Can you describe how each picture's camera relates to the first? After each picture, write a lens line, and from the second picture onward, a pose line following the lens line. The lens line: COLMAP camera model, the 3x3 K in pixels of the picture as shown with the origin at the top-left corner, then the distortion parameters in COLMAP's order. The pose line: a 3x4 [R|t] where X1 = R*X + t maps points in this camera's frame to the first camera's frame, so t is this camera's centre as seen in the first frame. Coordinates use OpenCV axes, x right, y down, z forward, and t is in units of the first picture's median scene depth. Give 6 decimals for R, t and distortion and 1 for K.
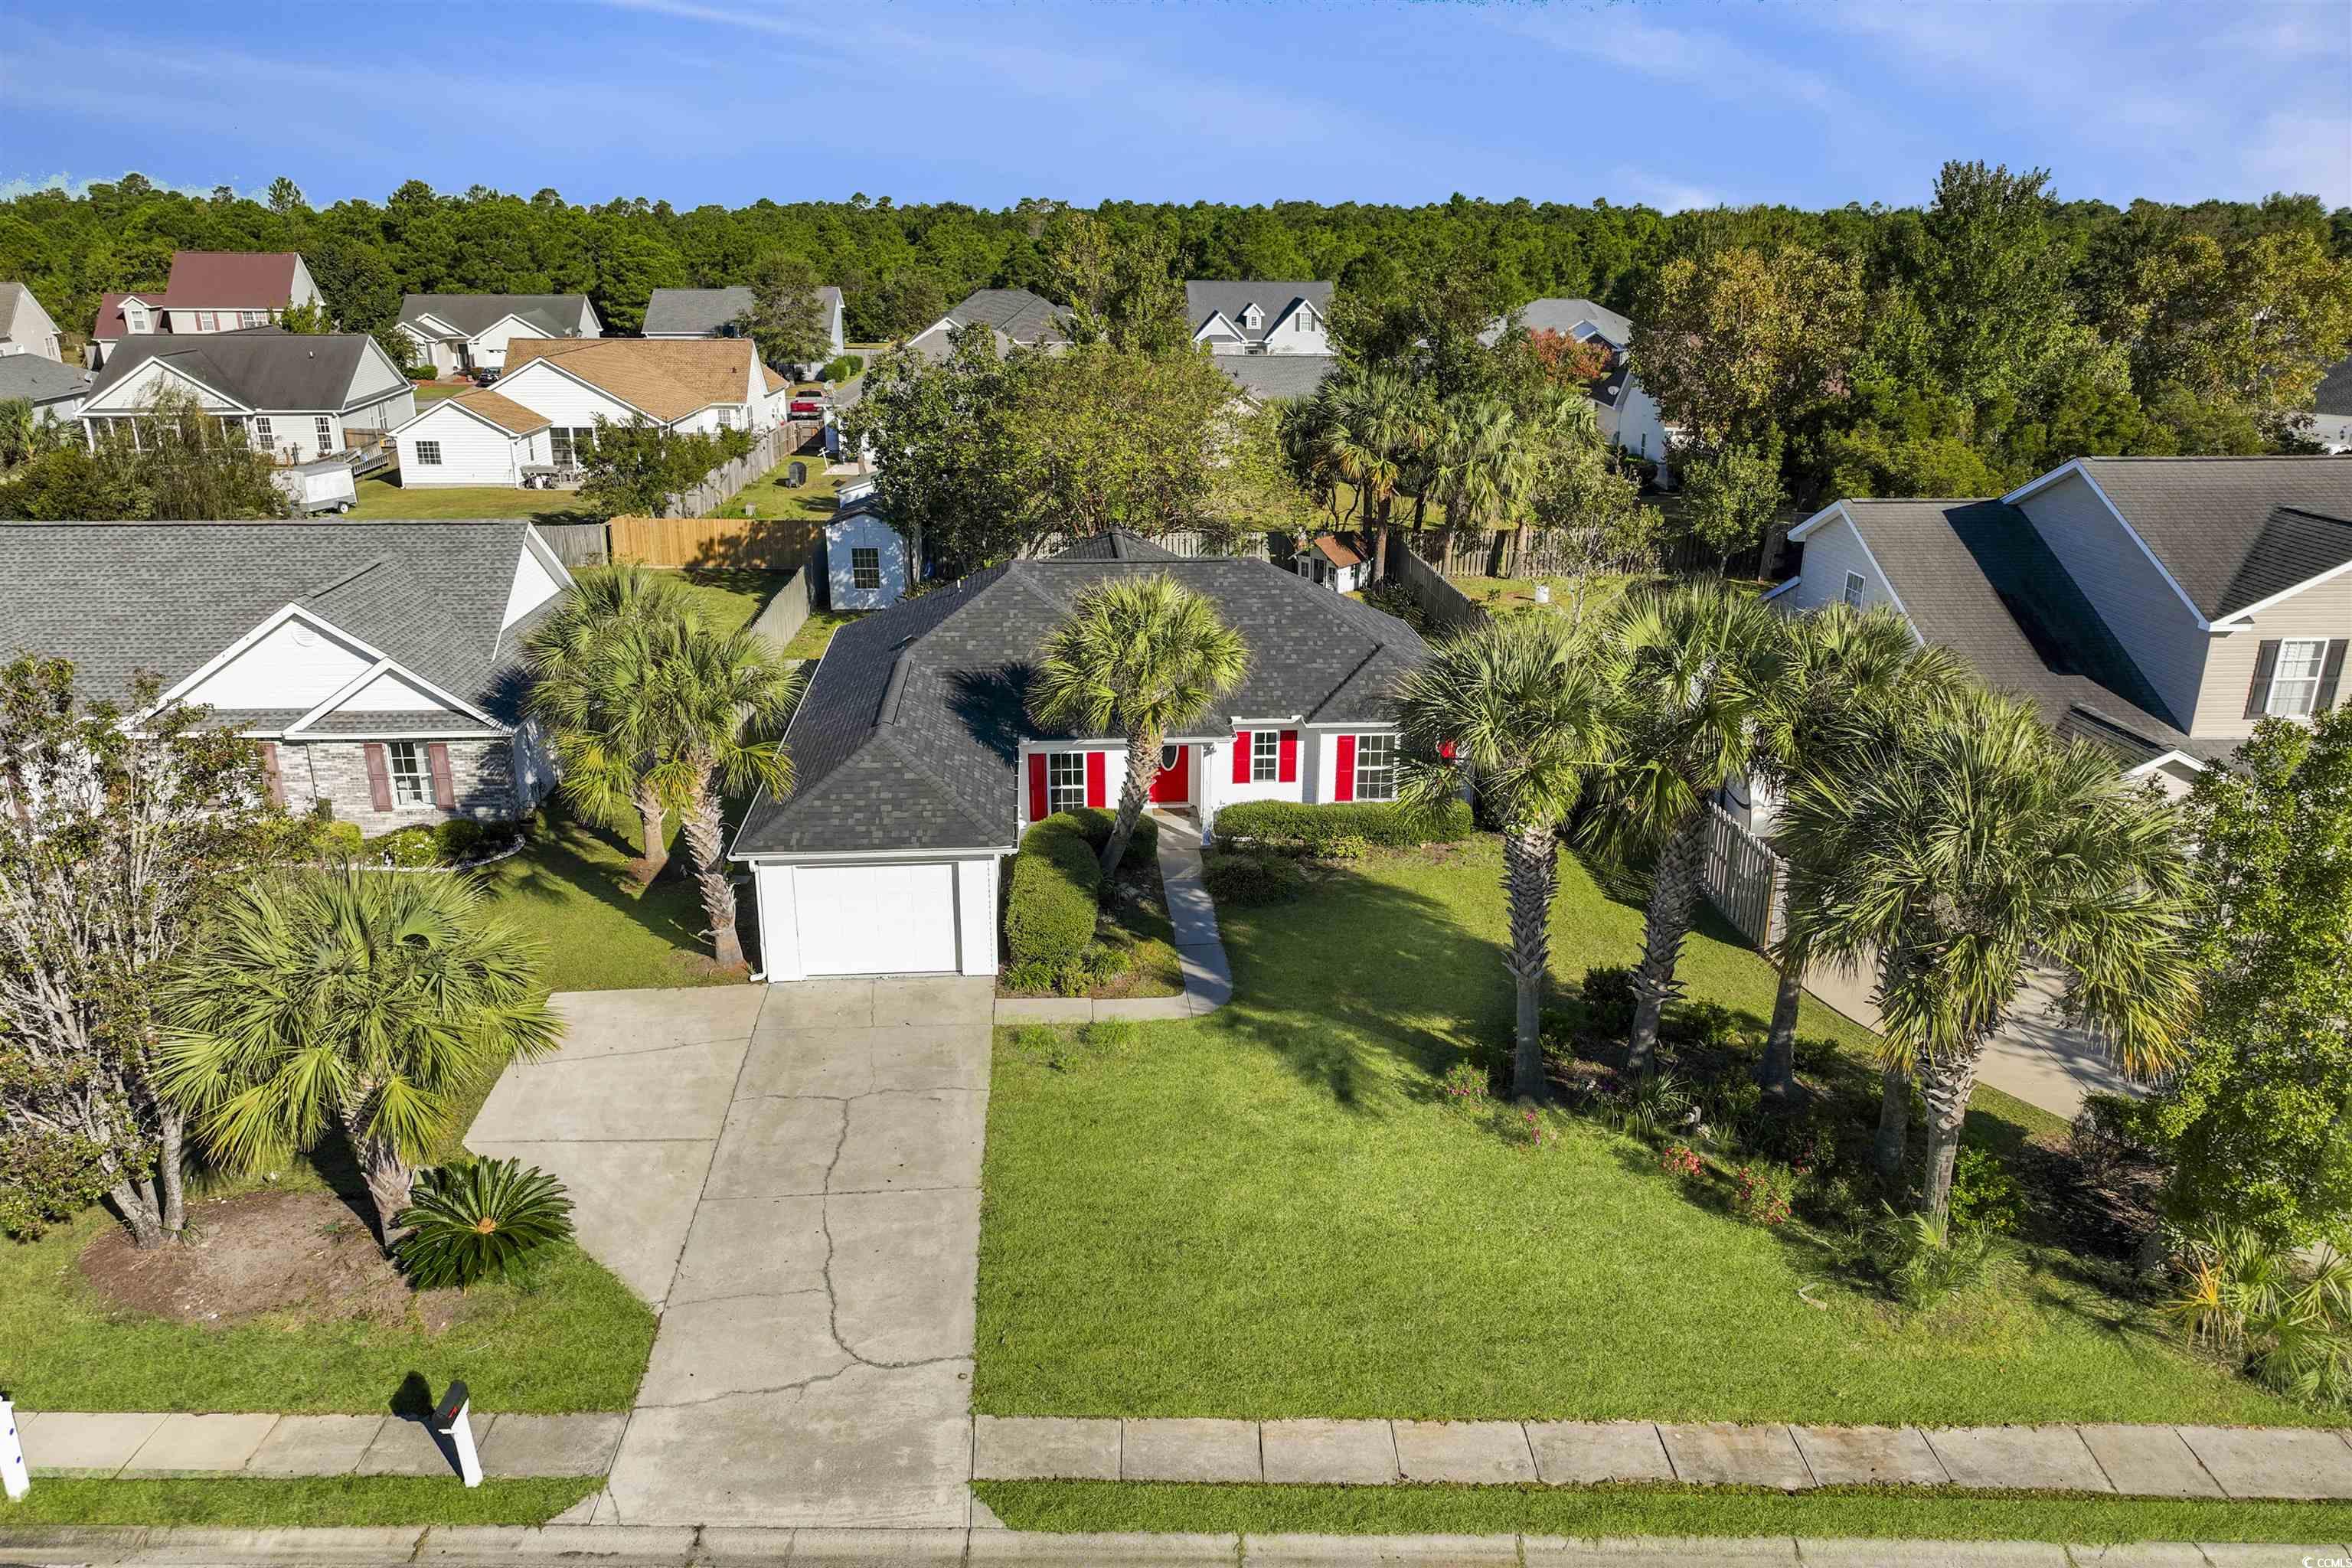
lens RADIAL K [[1575.7, 0, 1176.0], [0, 1575.7, 784.0], [0, 0, 1]] dist [0.005337, 0.004093]
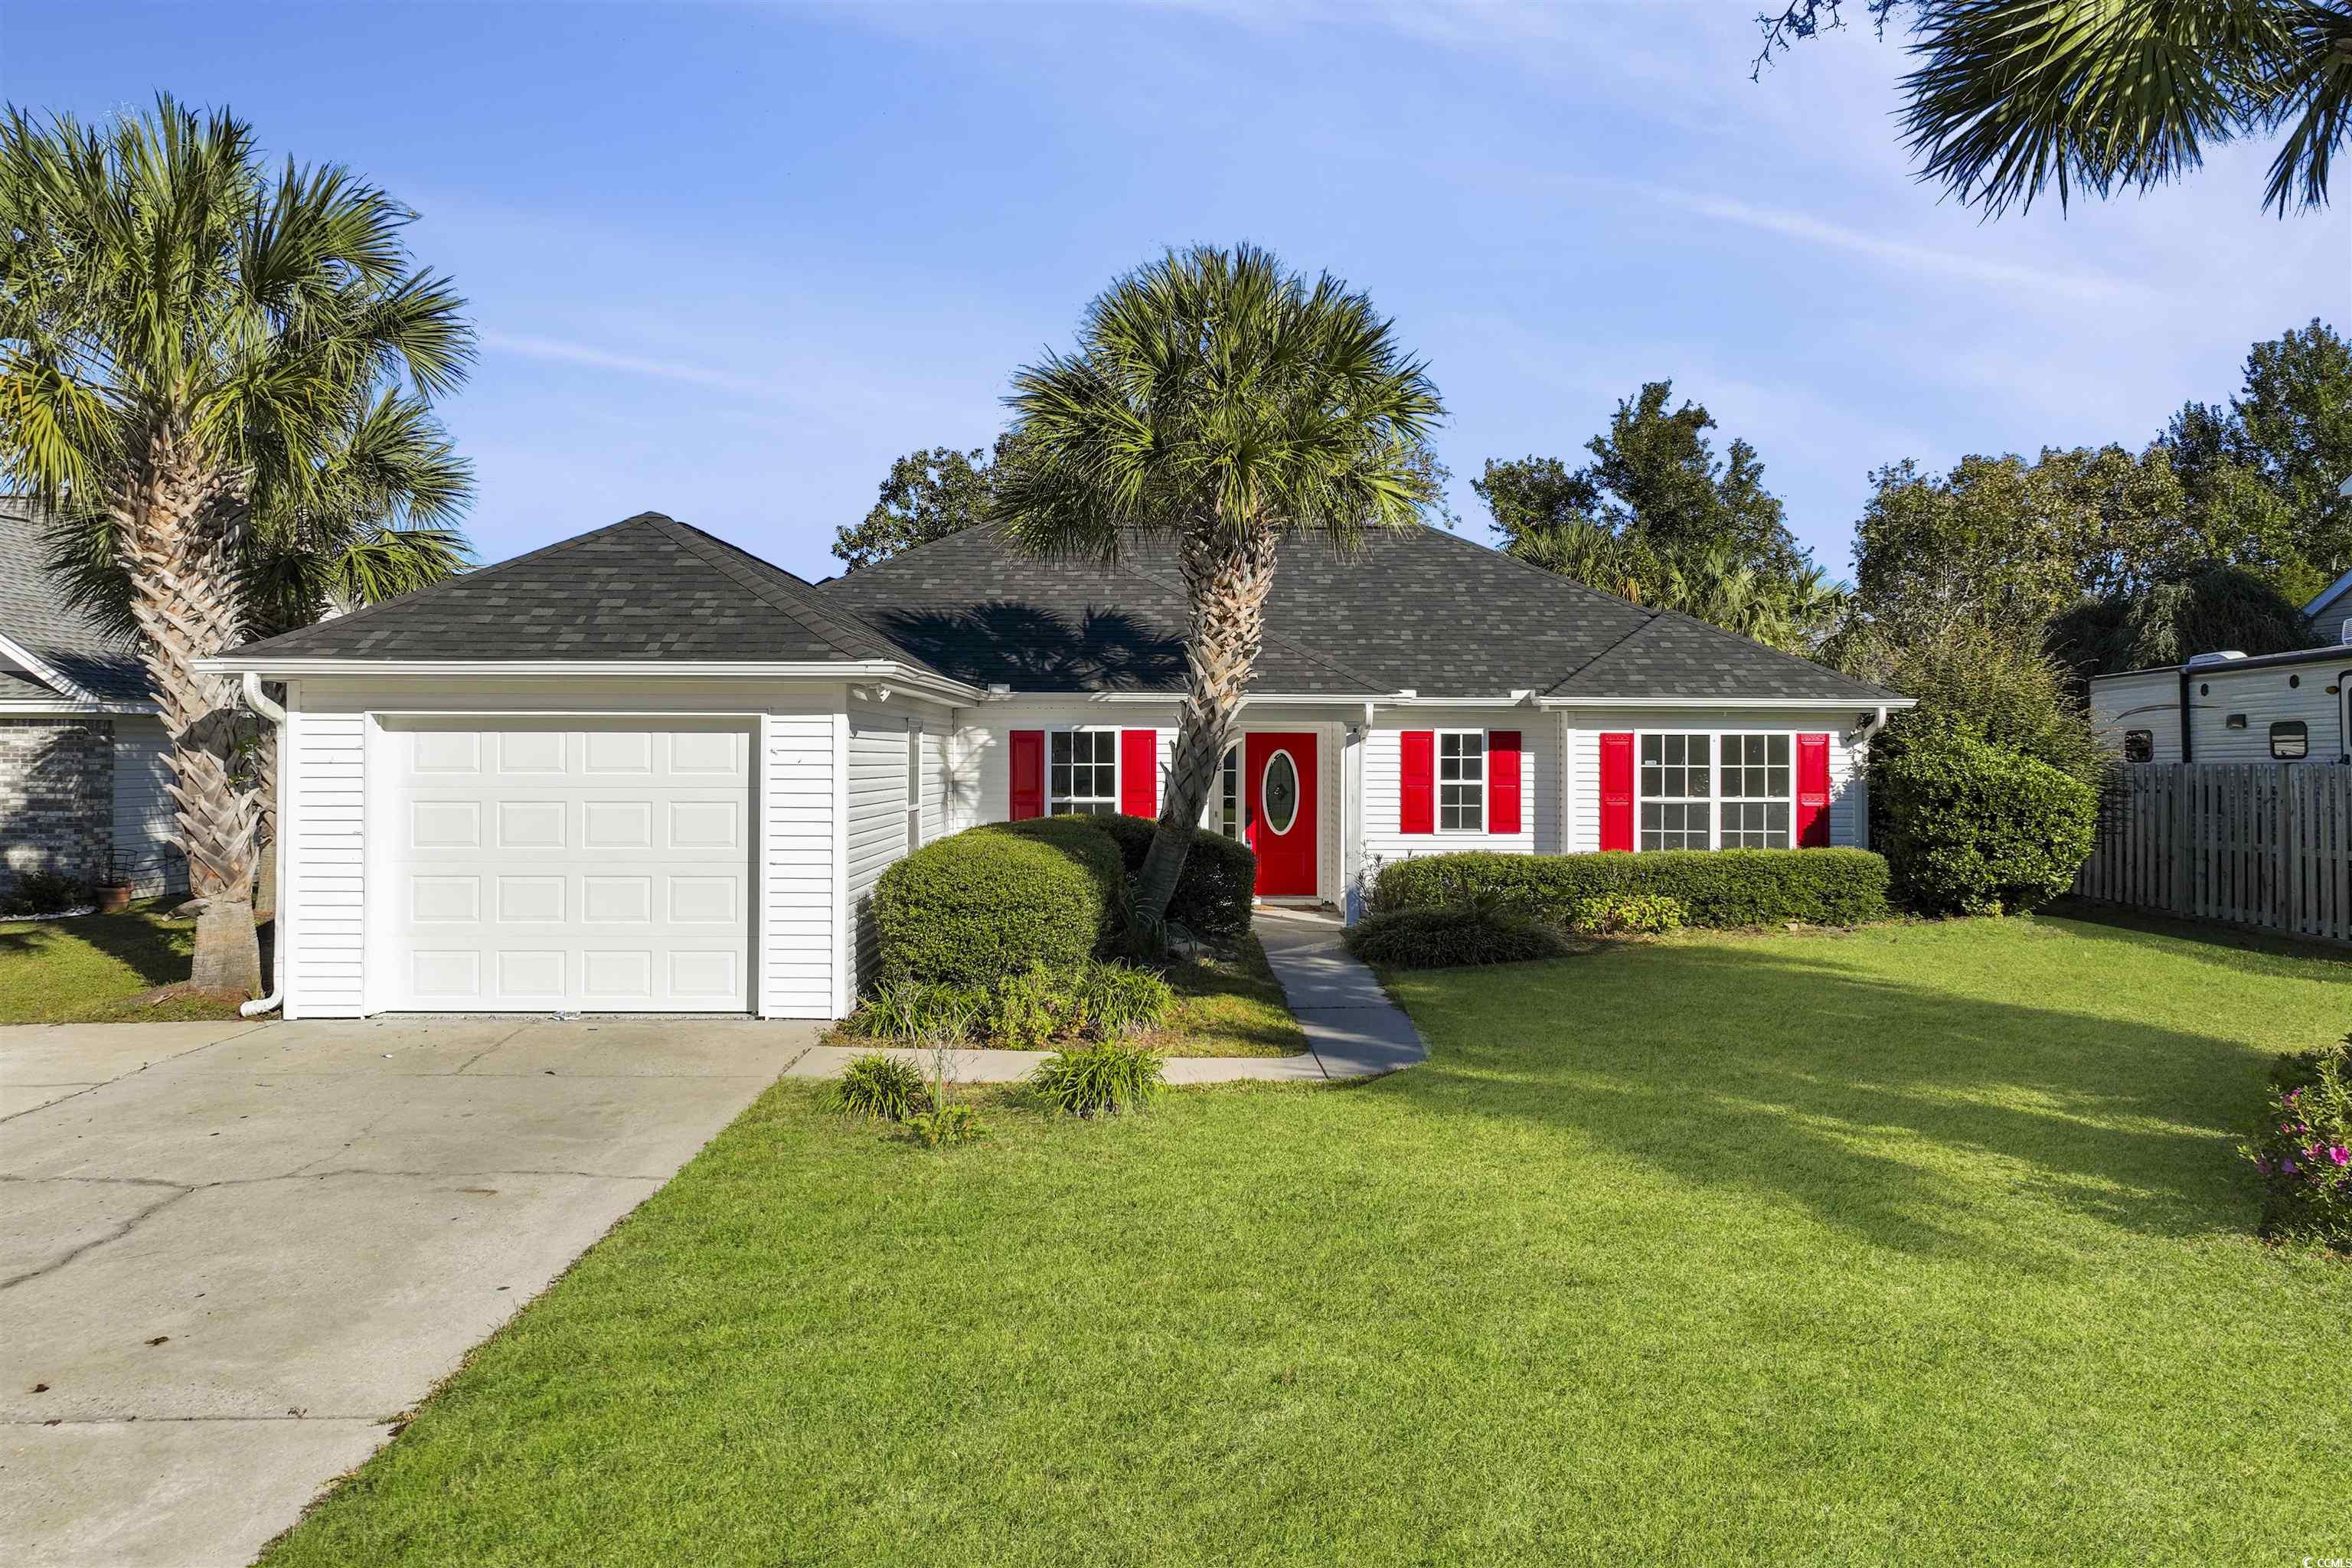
lens RADIAL K [[1617.4, 0, 1180.1], [0, 1617.4, 726.7], [0, 0, 1]] dist [0.005351, -0.002370]
pose [[0.997093, -0.003468, -0.076114, 0.003418], [-0.021882, 0.943847, -0.329656, 0.147876], [0.072983, 0.330364, 0.941028, 0.472770]]
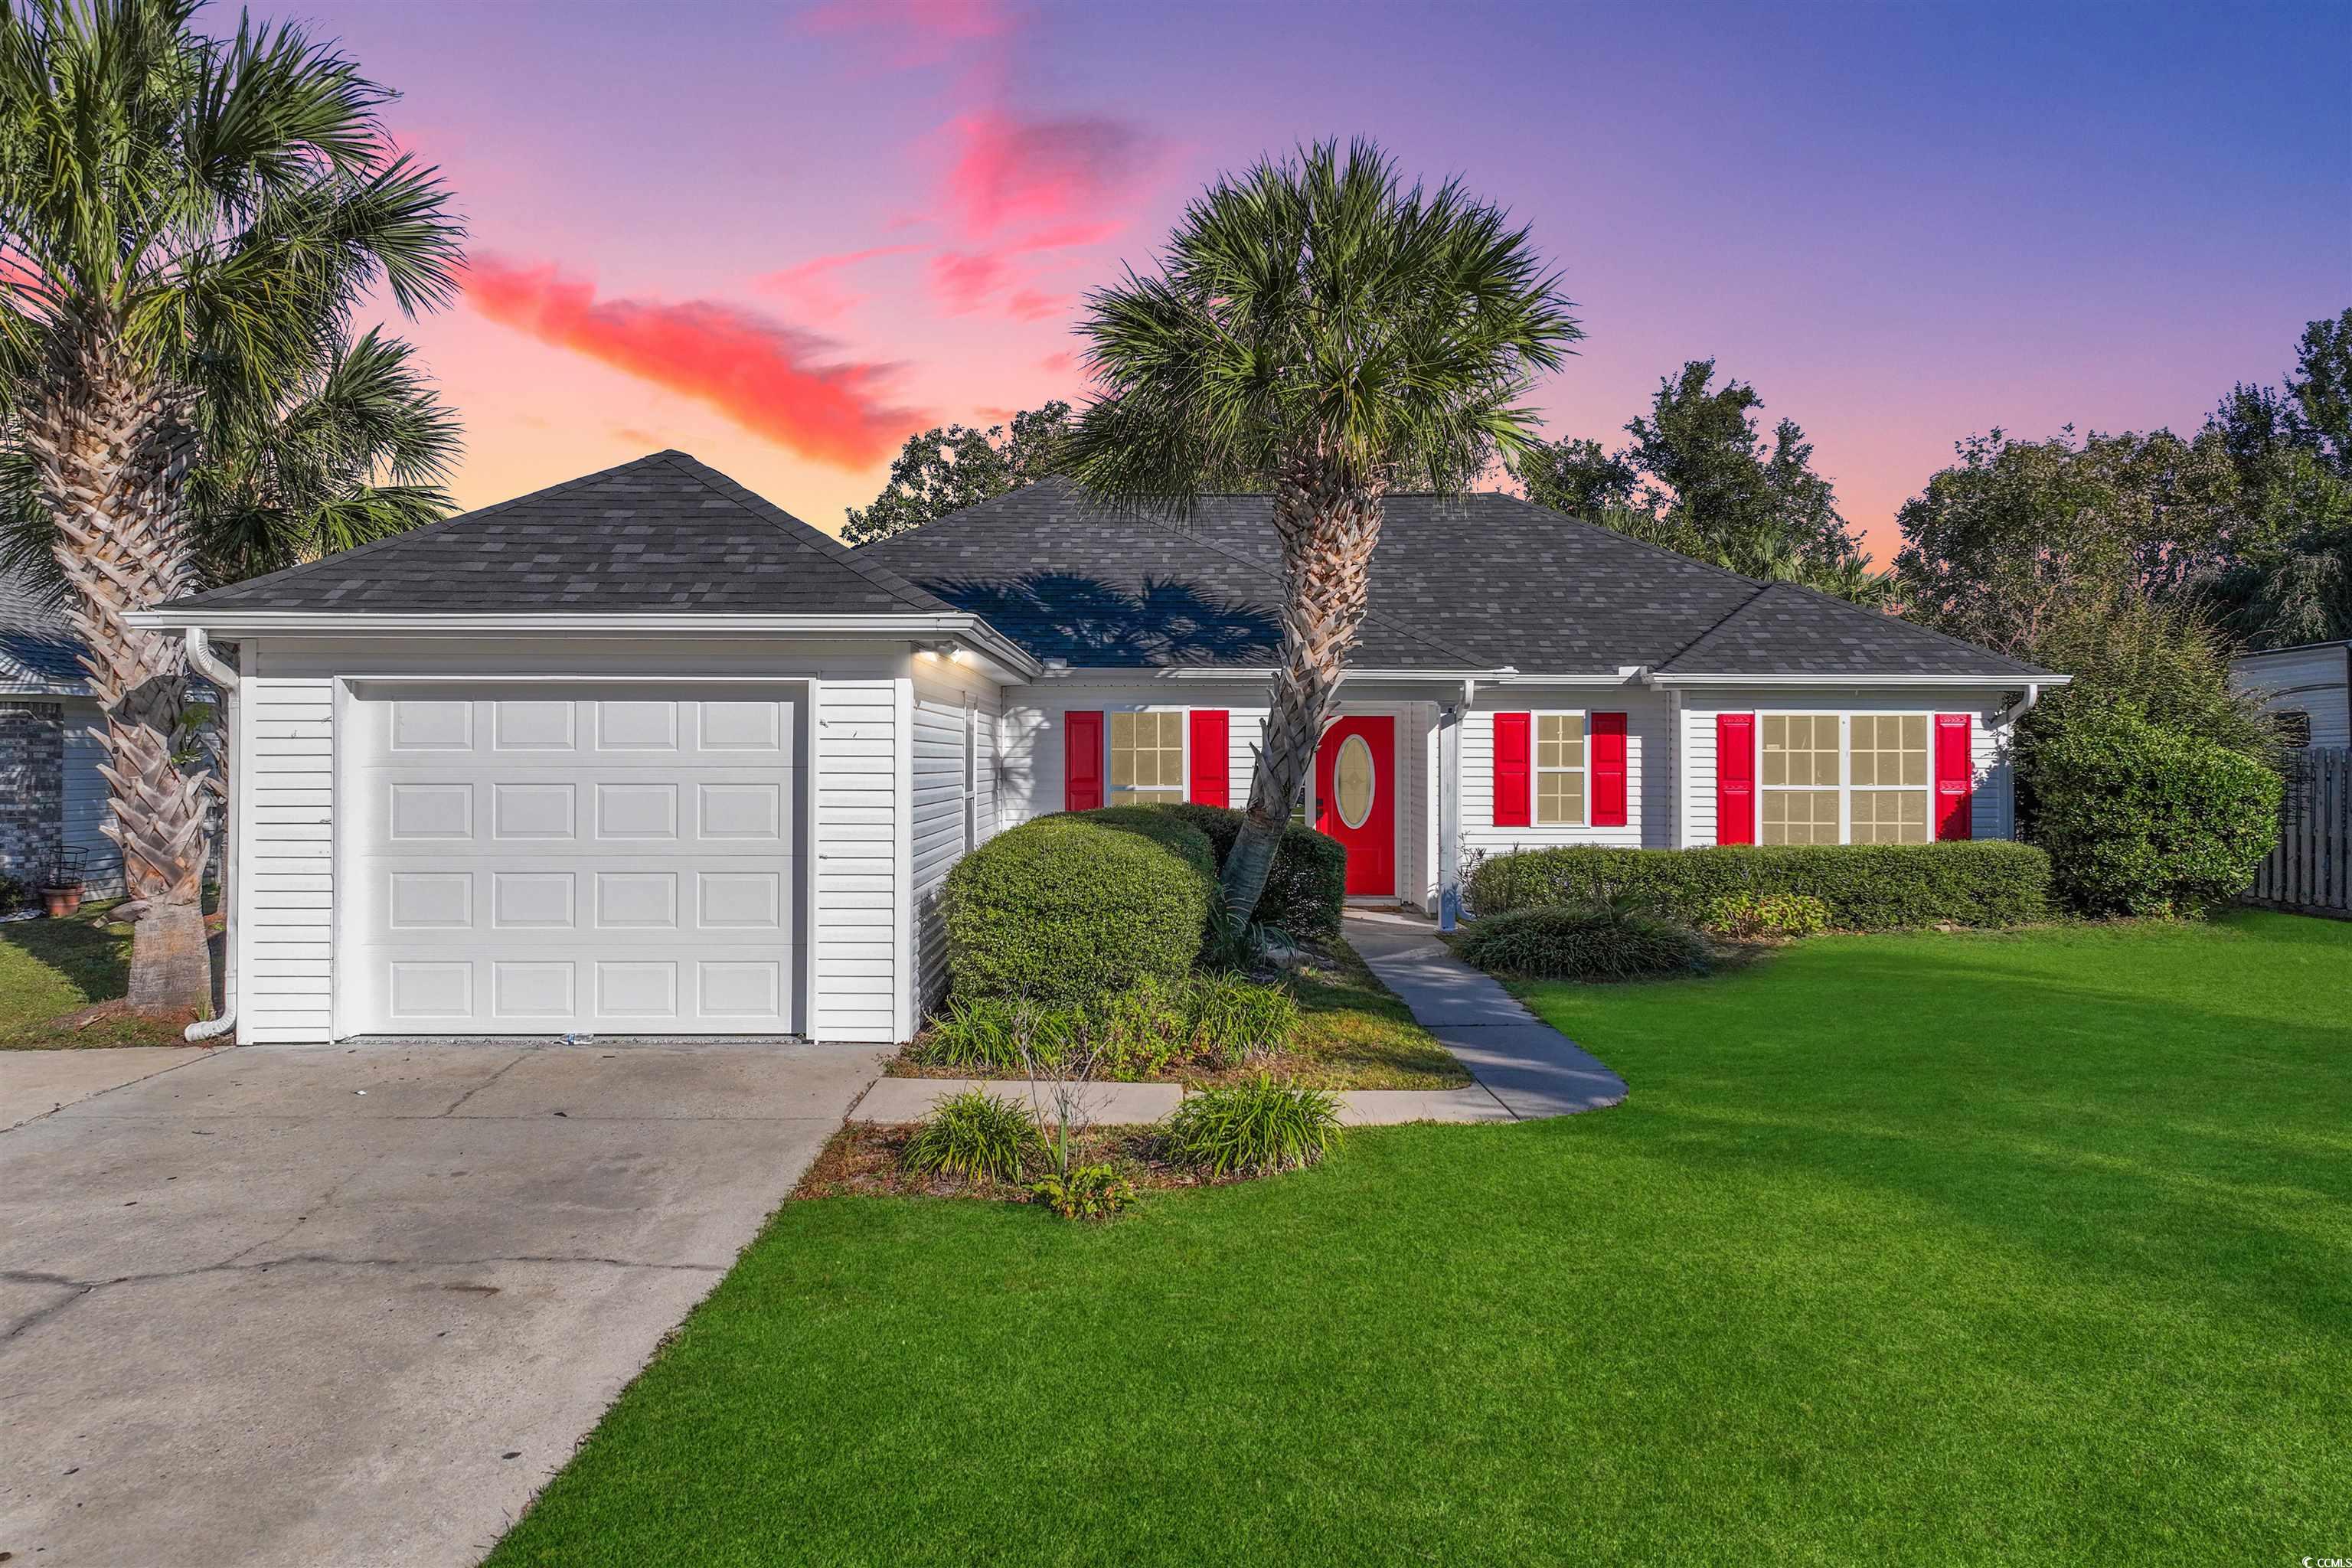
lens RADIAL K [[1622.3, 0, 1181.6], [0, 1622.3, 728.1], [0, 0, 1]] dist [0.000901, 0.007966]
pose [[0.997495, -0.005049, -0.070555, -0.023996], [-0.018539, 0.943921, -0.329652, 0.136602], [0.068263, 0.330134, 0.941463, 0.522747]]
